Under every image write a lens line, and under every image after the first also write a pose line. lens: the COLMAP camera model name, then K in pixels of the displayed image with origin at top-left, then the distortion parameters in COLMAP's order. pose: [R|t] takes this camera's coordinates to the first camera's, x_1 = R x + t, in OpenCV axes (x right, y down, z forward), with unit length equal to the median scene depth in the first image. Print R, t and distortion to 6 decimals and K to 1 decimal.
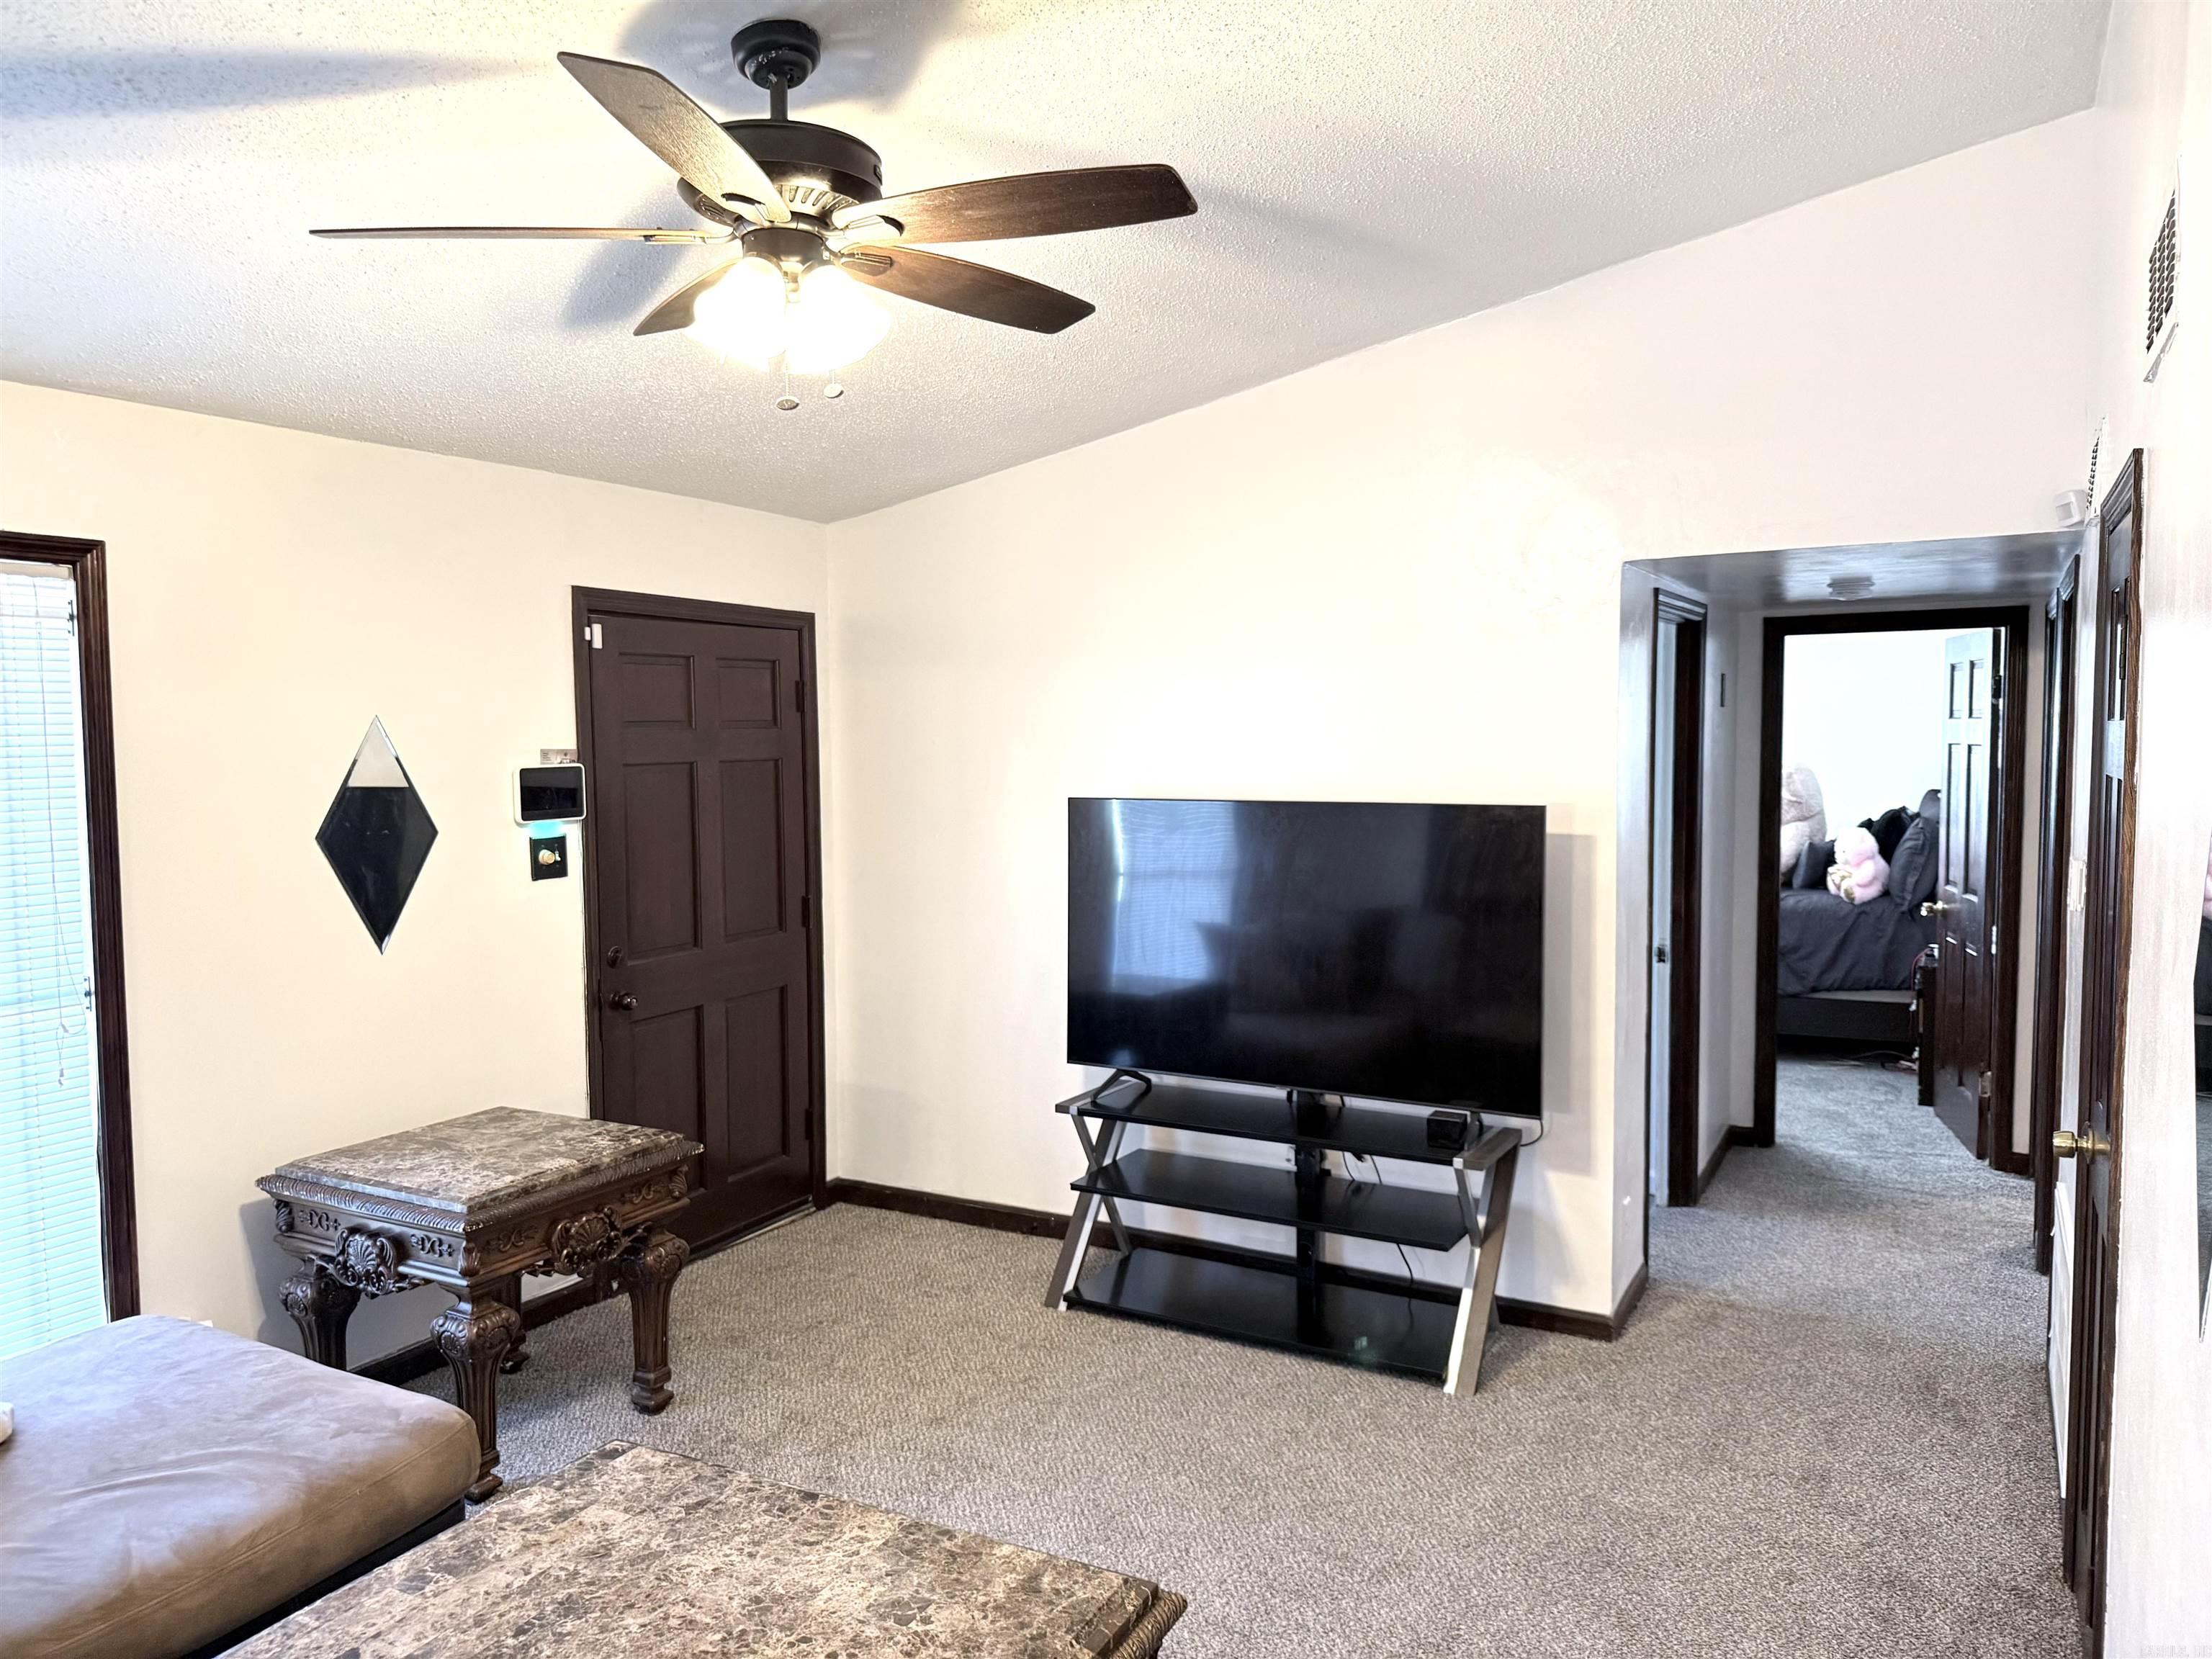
lens RADIAL K [[1518.9, 0, 1106.0], [0, 1518.9, 829.5], [0, 0, 1]] dist [0.060300, -0.113995]
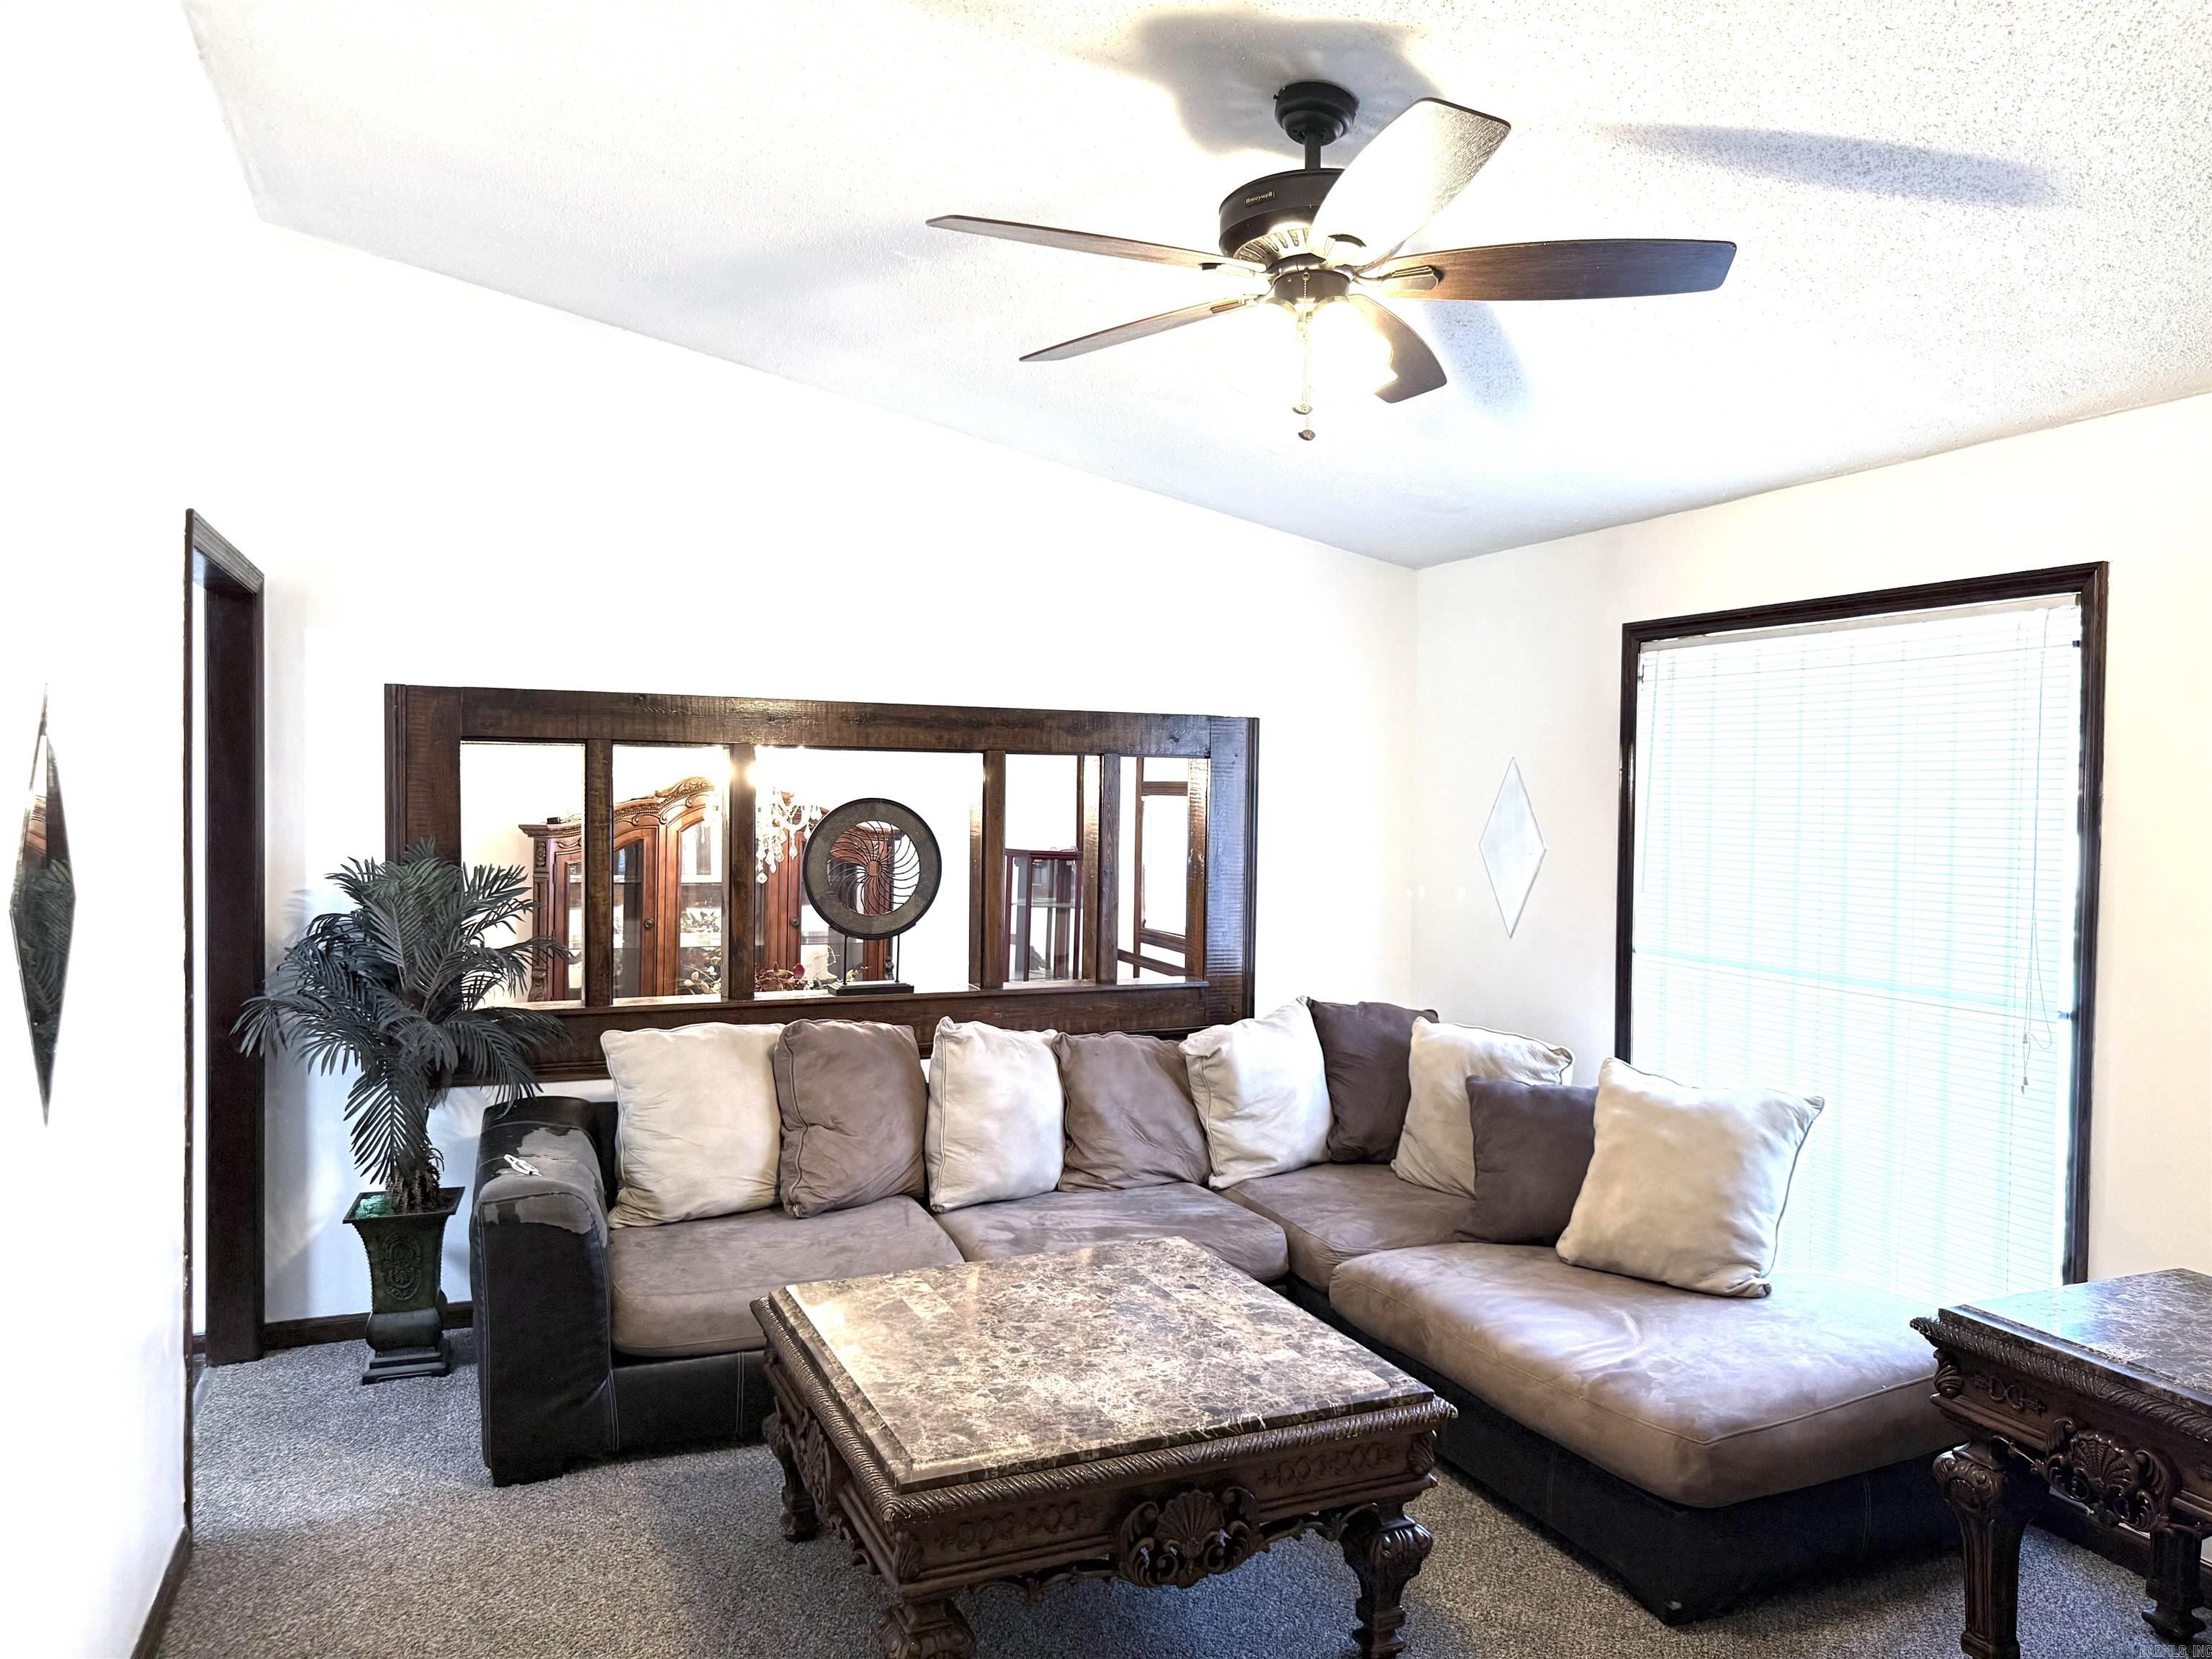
lens RADIAL K [[1518.9, 0, 1106.0], [0, 1518.9, 829.5], [0, 0, 1]] dist [0.060300, -0.113995]
pose [[-0.611901, 0.026022, -0.790506, 0.787607], [-0.065092, 0.994412, 0.083119, -0.086919], [0.788251, 0.102316, -0.606788, 1.684526]]
